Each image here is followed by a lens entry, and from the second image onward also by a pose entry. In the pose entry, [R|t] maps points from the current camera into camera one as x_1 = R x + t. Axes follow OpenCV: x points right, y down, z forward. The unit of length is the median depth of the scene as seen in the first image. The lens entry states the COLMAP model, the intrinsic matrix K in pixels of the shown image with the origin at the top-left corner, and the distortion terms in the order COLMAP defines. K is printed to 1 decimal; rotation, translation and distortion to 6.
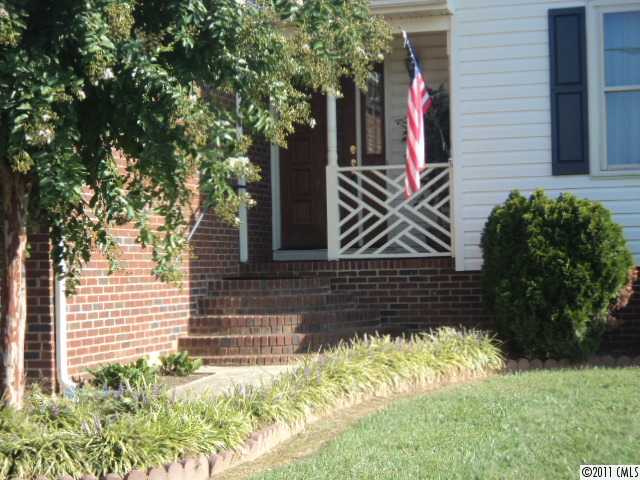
lens RADIAL K [[1430.3, 0, 320.0], [0, 1430.3, 240.0], [0, 0, 1]] dist [0.027460, 0.122358]
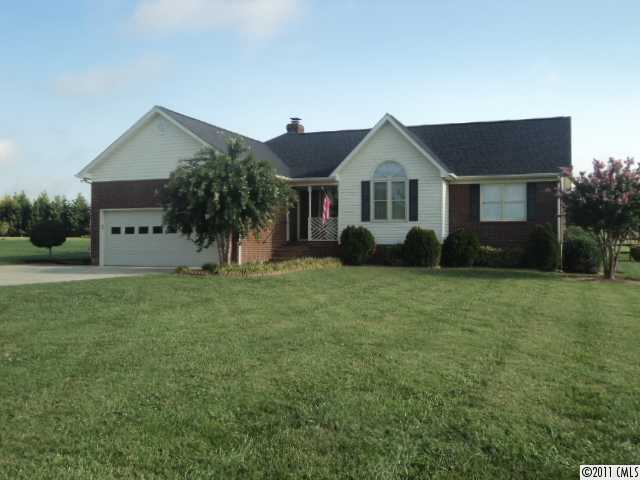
lens RADIAL K [[692.1, 0, 320.0], [0, 692.1, 240.0], [0, 0, 1]] dist [-0.000558, -0.000074]
pose [[0.995574, 0.024809, -0.090645, 0.232497], [-0.024321, 0.999683, 0.006486, -0.002332], [0.090778, -0.004252, 0.995862, -1.006518]]
